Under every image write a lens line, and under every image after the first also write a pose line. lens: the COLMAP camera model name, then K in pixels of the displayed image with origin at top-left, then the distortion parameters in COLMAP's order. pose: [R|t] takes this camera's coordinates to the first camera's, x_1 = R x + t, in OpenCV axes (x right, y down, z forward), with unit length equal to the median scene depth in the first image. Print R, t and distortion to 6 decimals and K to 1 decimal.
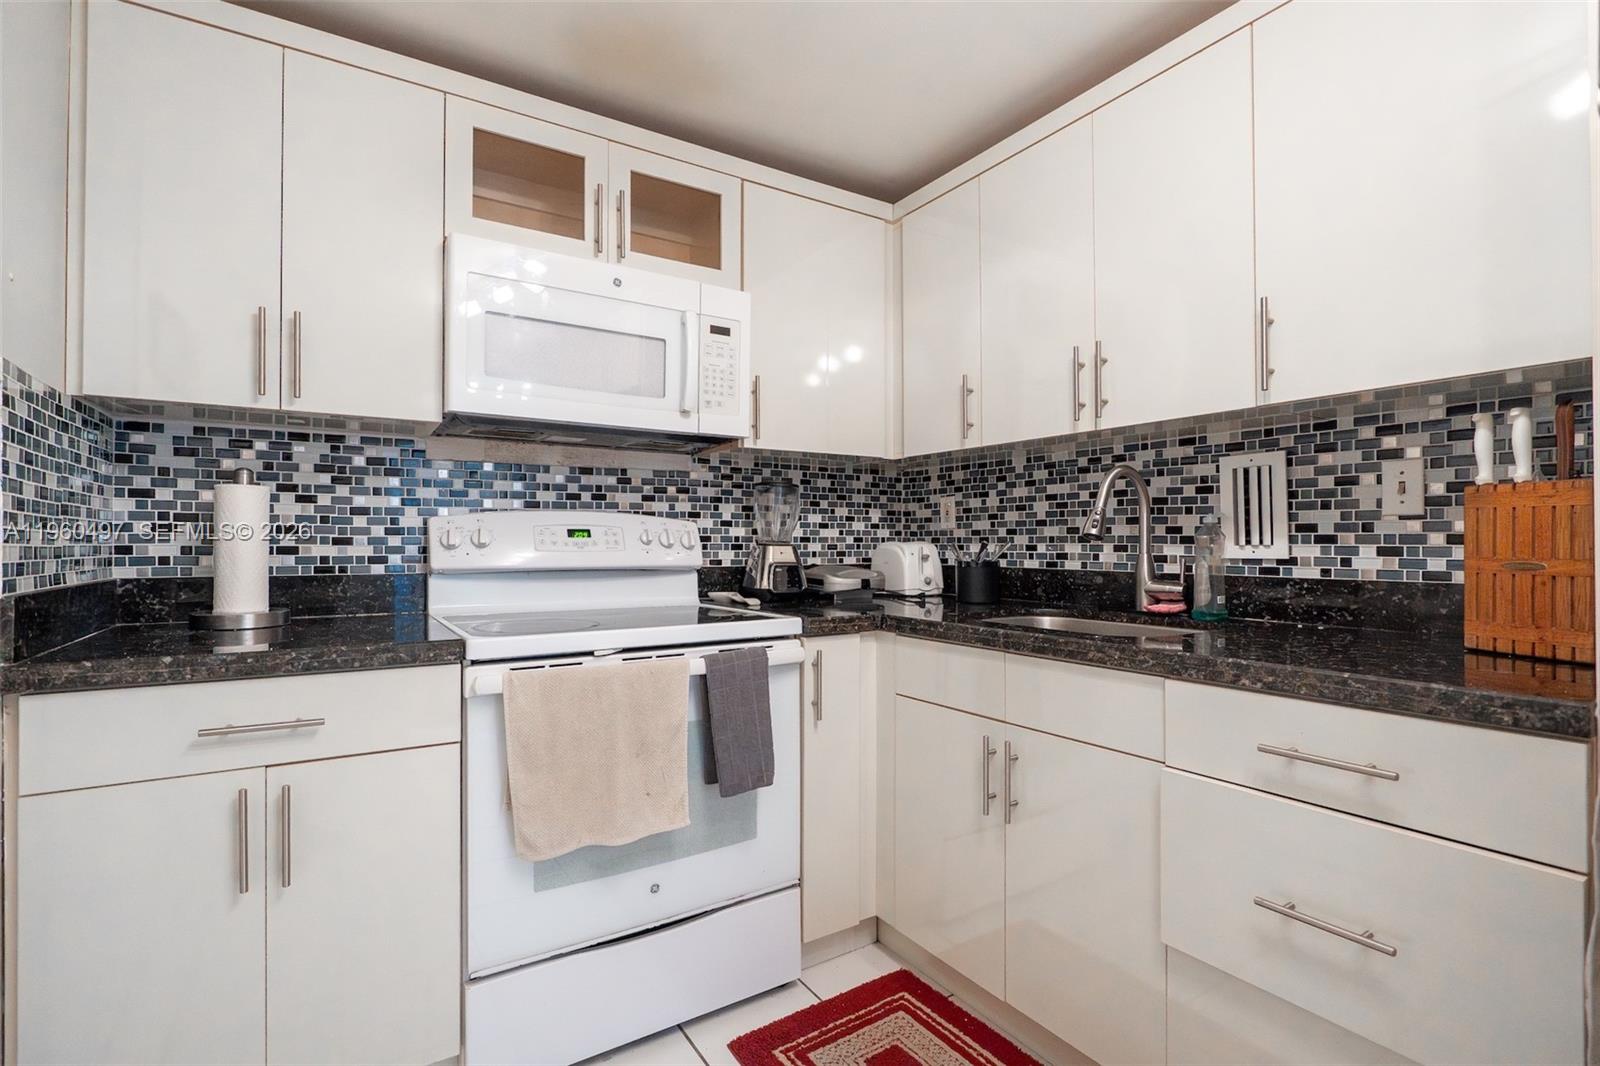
lens RADIAL K [[744.9, 0, 800.0], [0, 744.9, 533.0], [0, 0, 1]] dist [-0.000261, -0.000195]
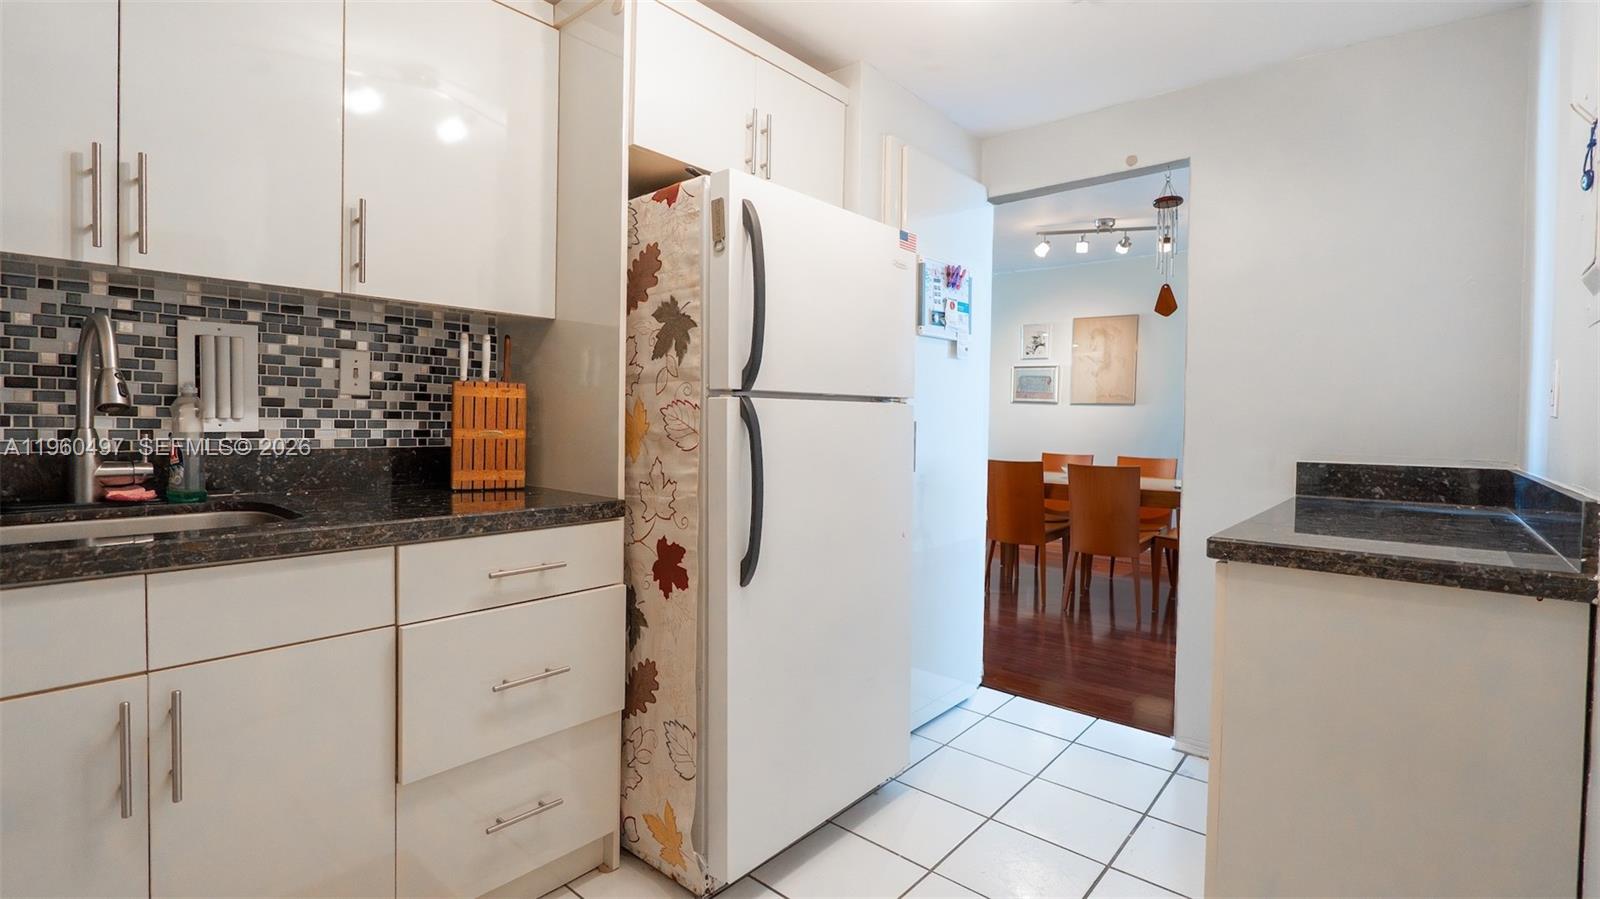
lens RADIAL K [[732.4, 0, 802.5], [0, 732.4, 437.0], [0, 0, 1]] dist [0.000609, 0.000063]
pose [[-0.286917, -0.030960, 0.957455, -0.562813], [-0.031638, 0.999239, 0.022830, -0.005134], [-0.957433, -0.023742, -0.287678, 0.605919]]
